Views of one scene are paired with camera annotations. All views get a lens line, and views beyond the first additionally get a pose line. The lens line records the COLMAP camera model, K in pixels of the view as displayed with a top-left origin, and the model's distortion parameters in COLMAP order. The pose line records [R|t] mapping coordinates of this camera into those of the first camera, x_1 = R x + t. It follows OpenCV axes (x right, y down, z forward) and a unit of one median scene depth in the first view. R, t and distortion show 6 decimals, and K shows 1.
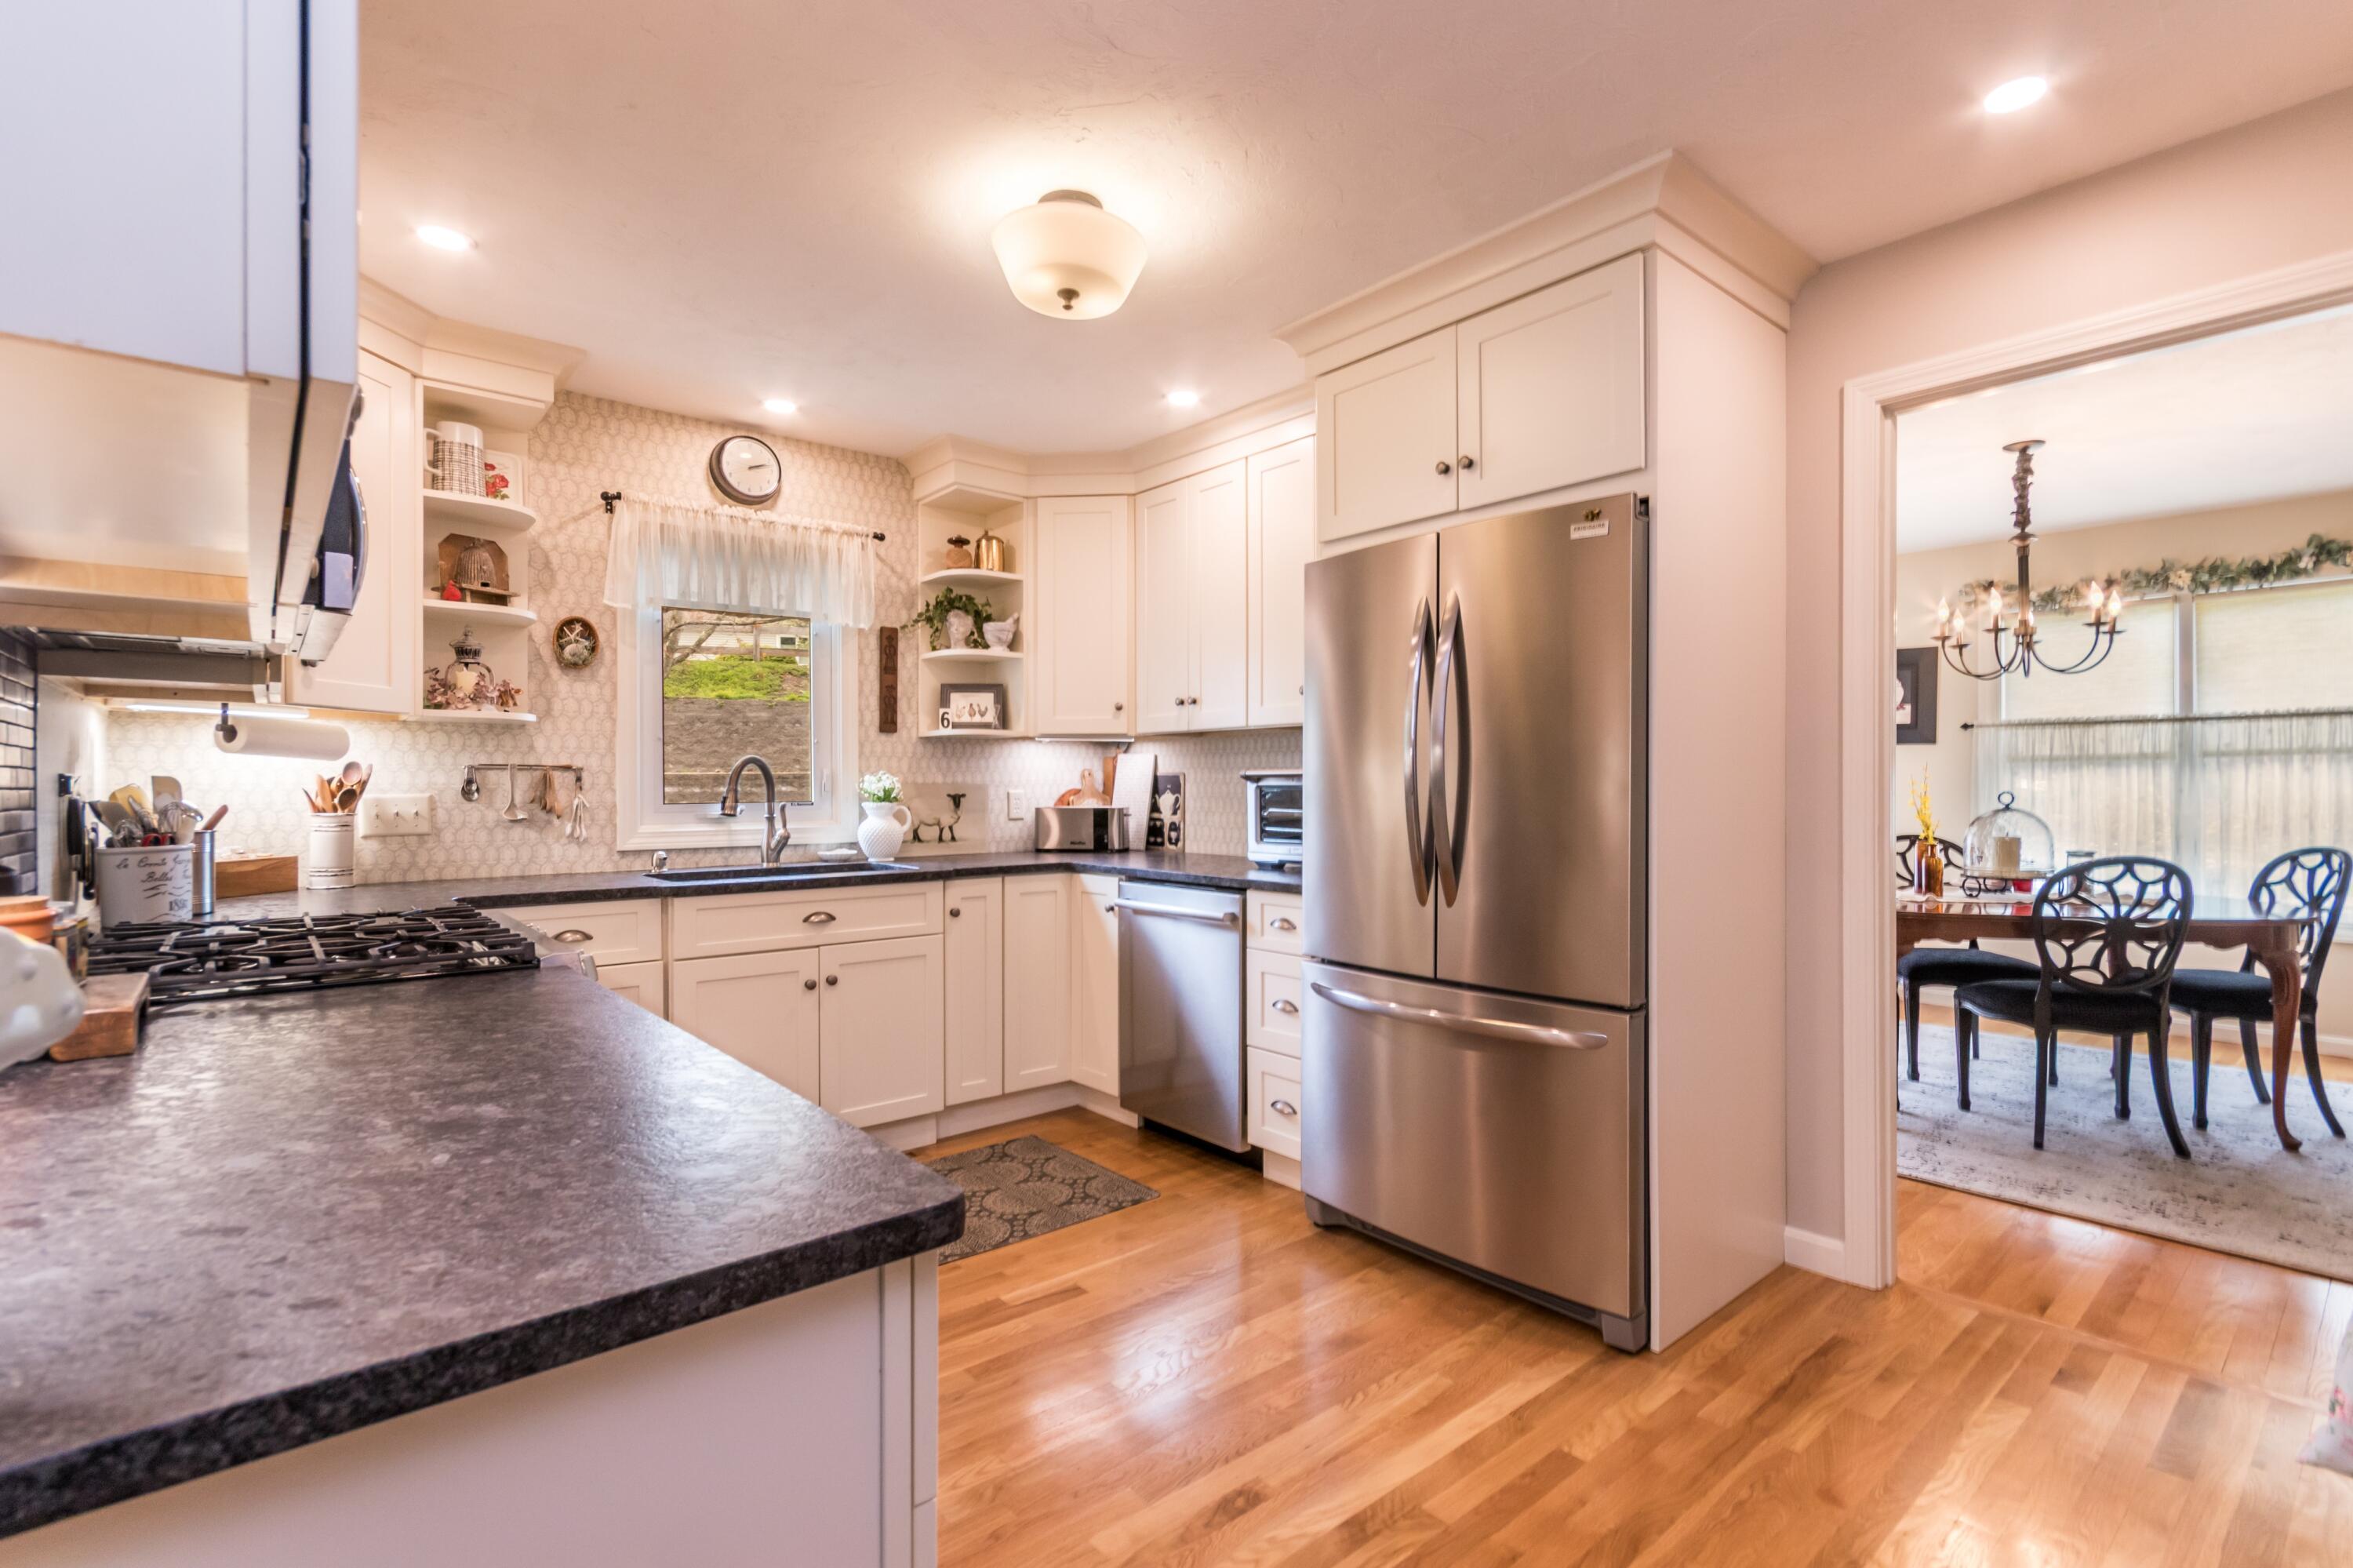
lens RADIAL K [[1084.0, 0, 1179.3], [0, 1084.0, 784.1], [0, 0, 1]] dist [0.008385, -0.002983]
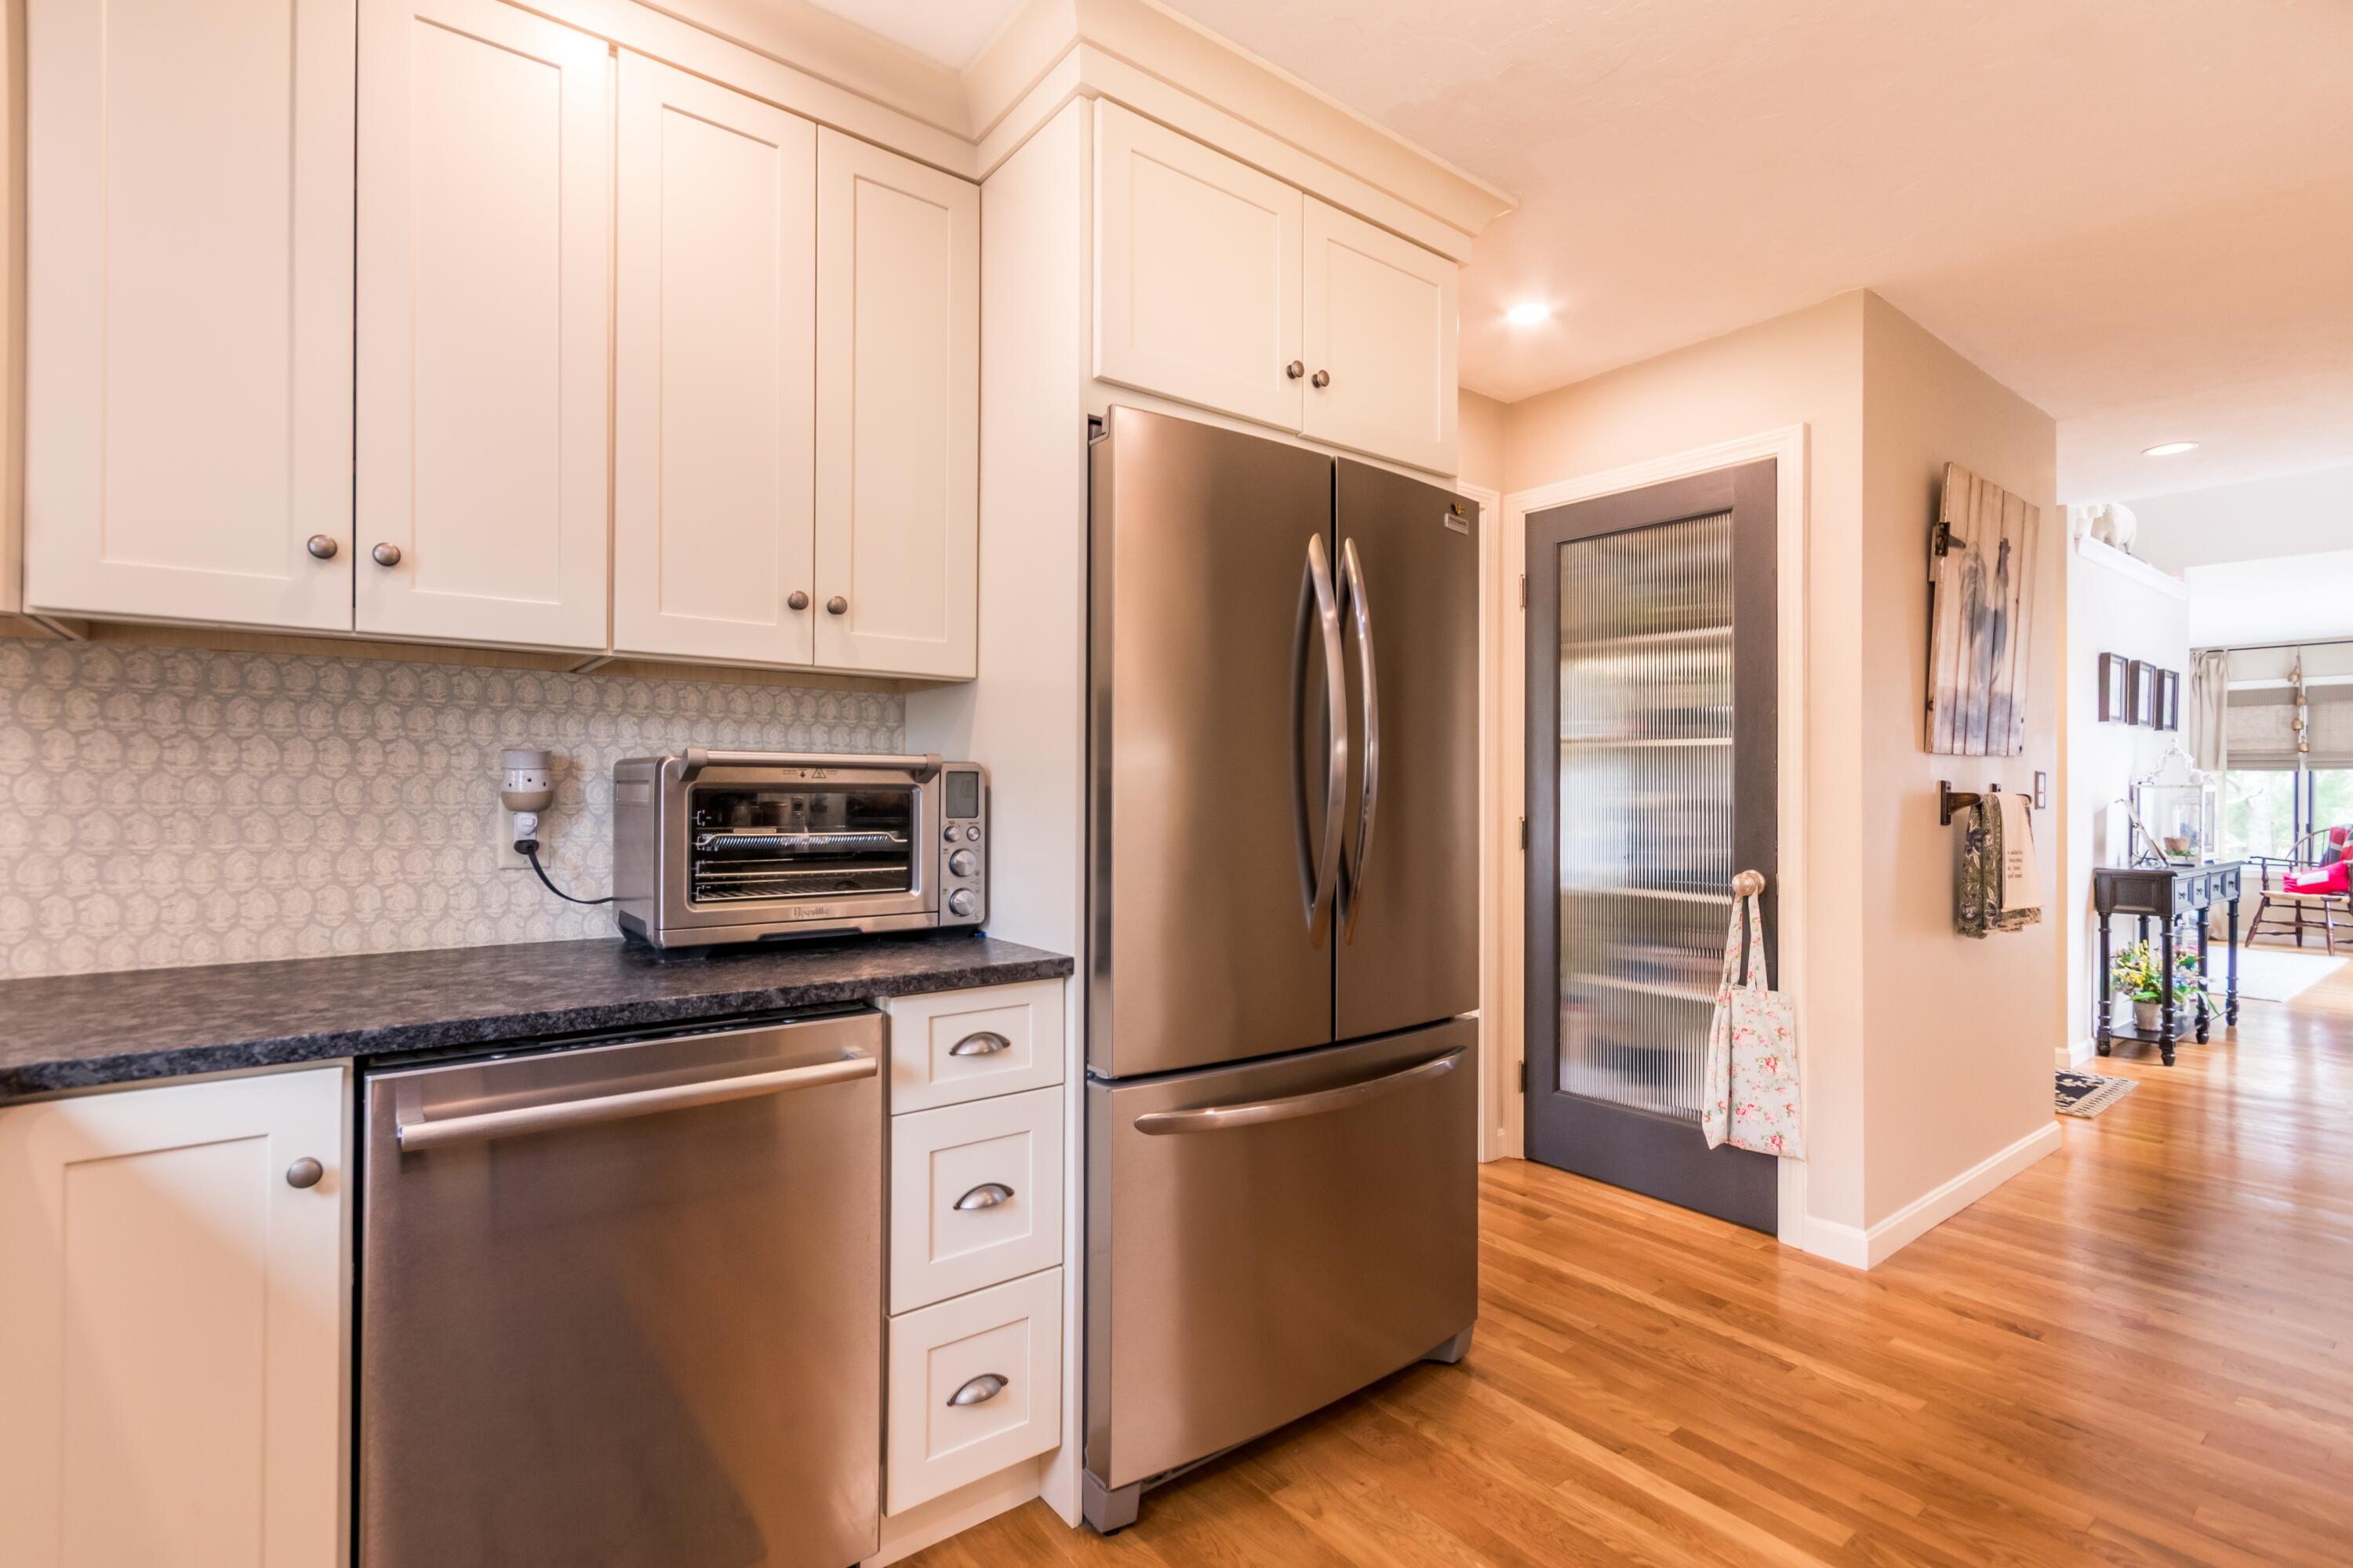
lens RADIAL K [[1084.0, 0, 1198.2], [0, 1084.0, 788.3], [0, 0, 1]] dist [0.008385, -0.002983]
pose [[0.043815, 0.006101, 0.999021, -0.395901], [-0.004285, 0.999973, -0.005919, 0.004907], [-0.999030, -0.004021, 0.043840, 0.794488]]
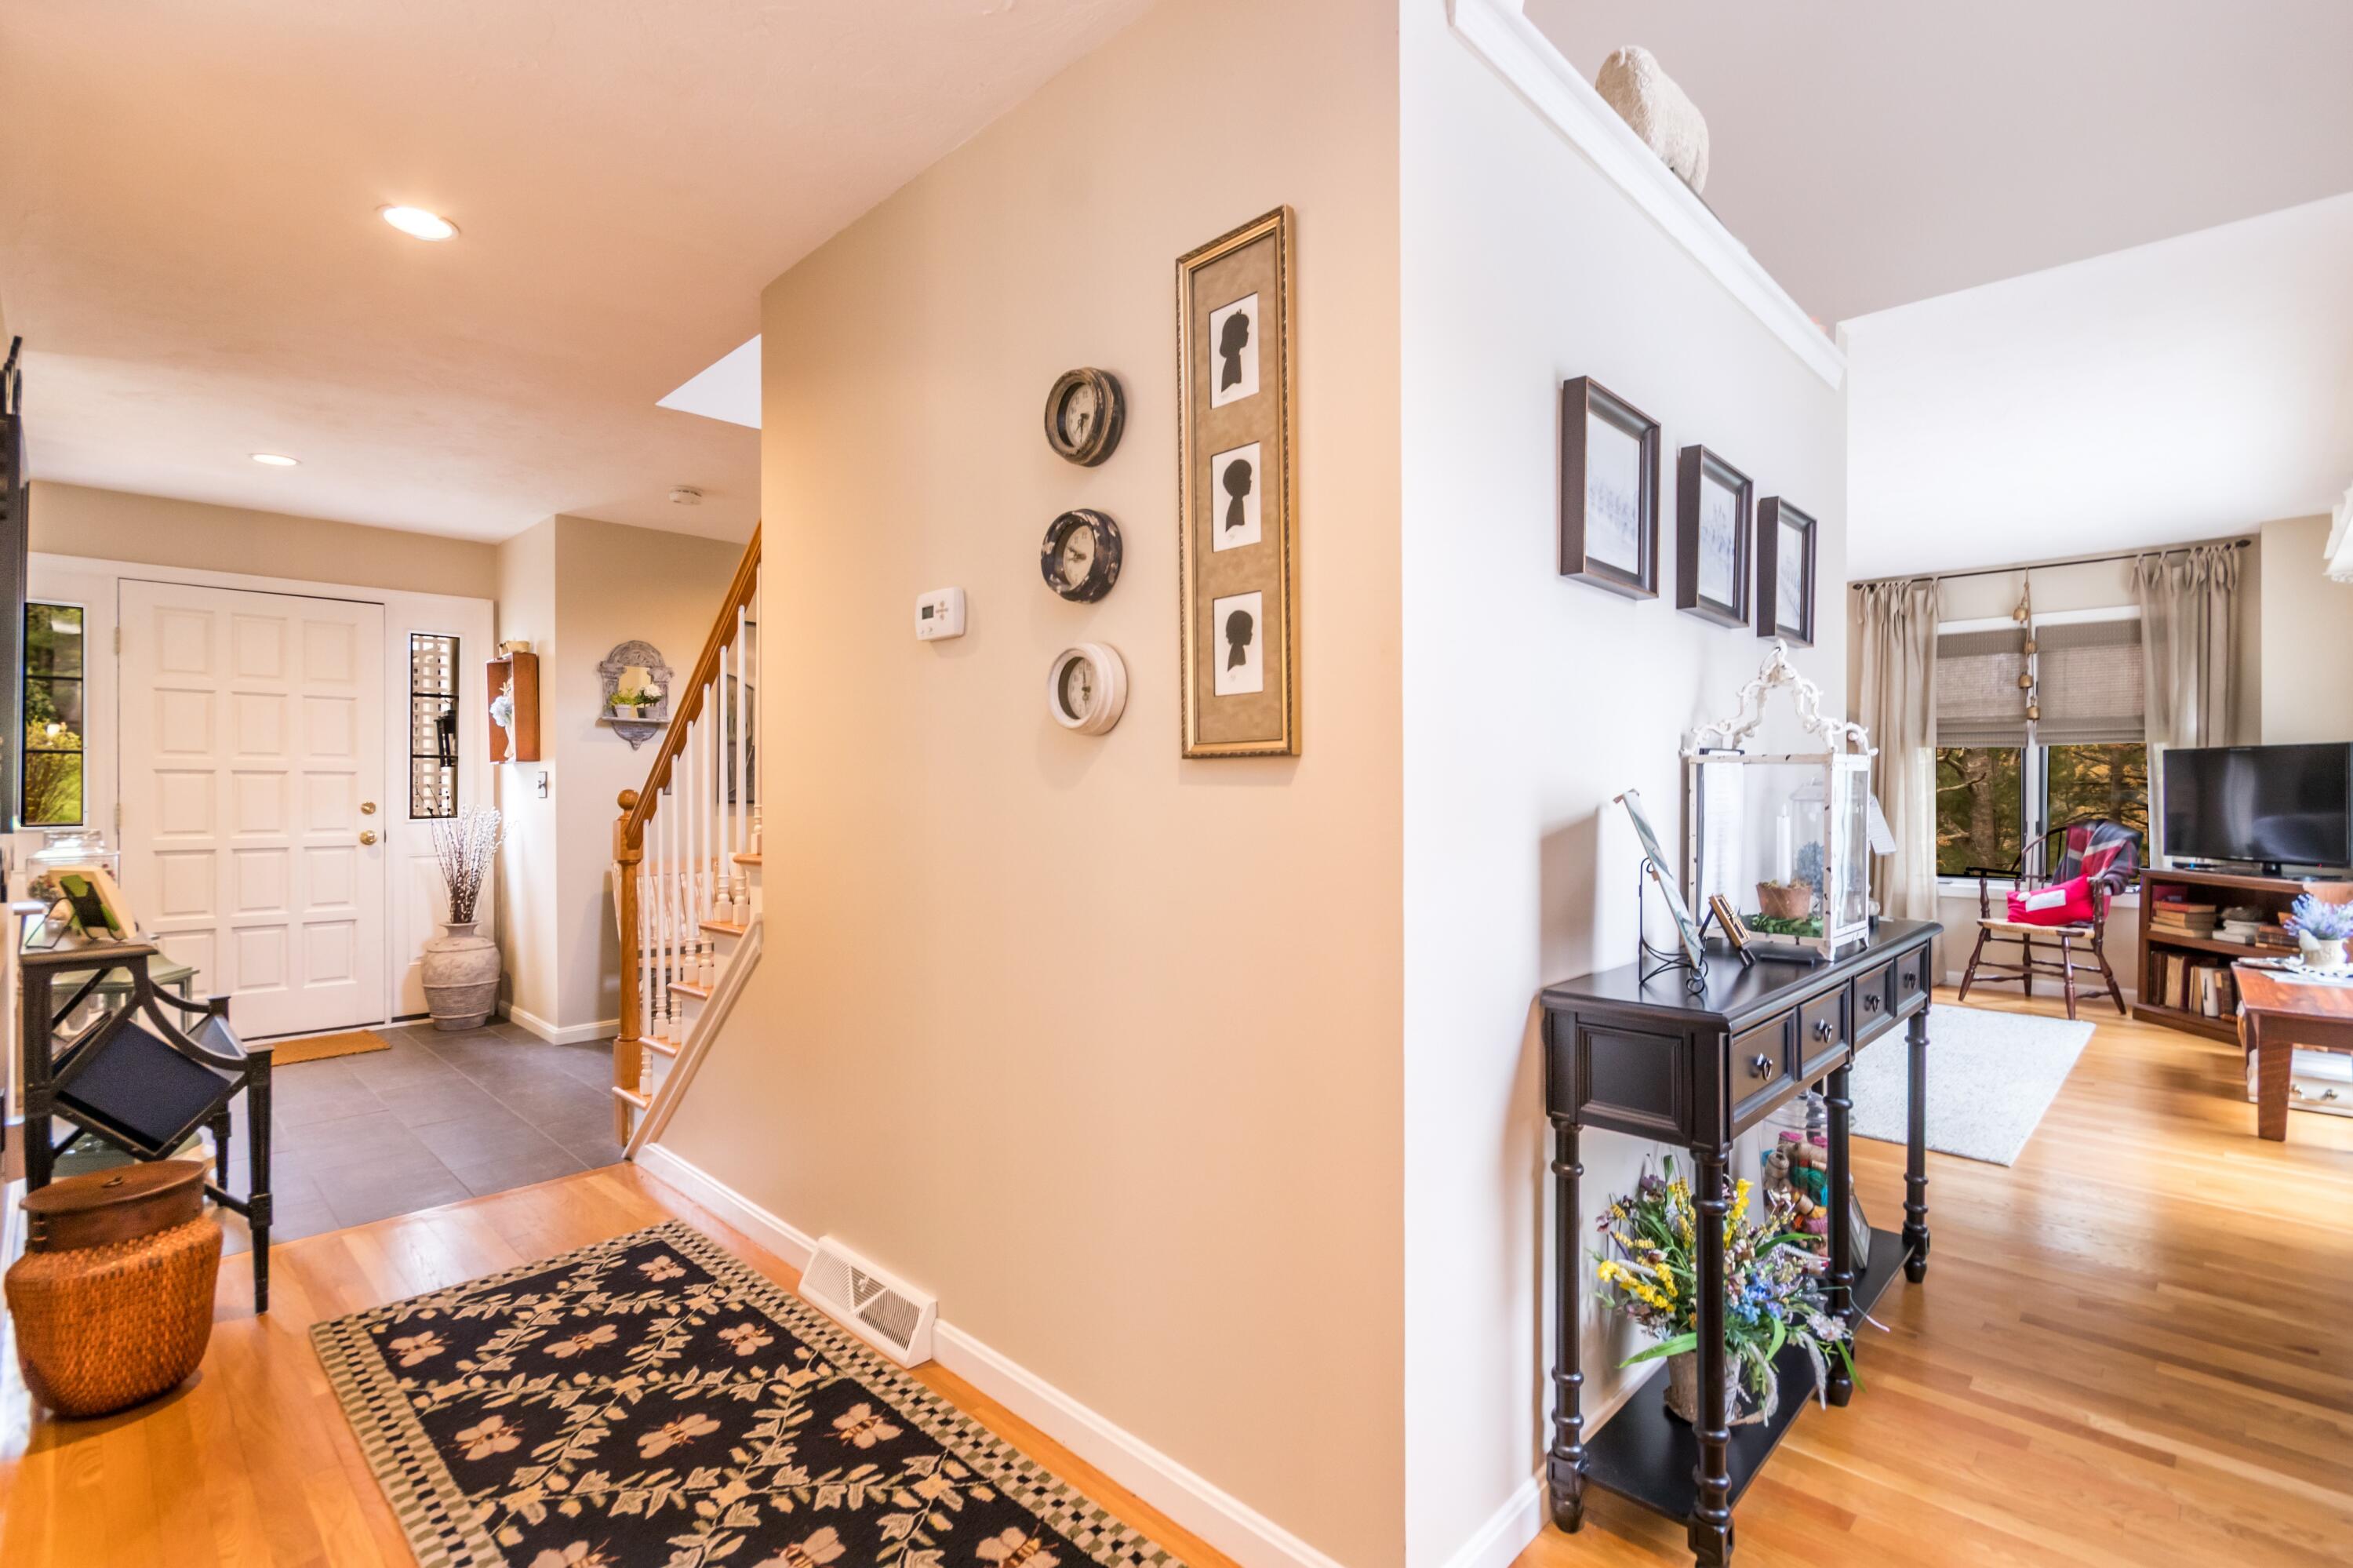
lens RADIAL K [[1084.0, 0, 1180.9], [0, 1084.0, 787.7], [0, 0, 1]] dist [0.008385, -0.002983]
pose [[-0.092157, -0.000467, 0.995744, 0.610547], [0.002521, 0.999997, 0.000702, 0.001734], [-0.995741, 0.002575, -0.092155, -0.115668]]
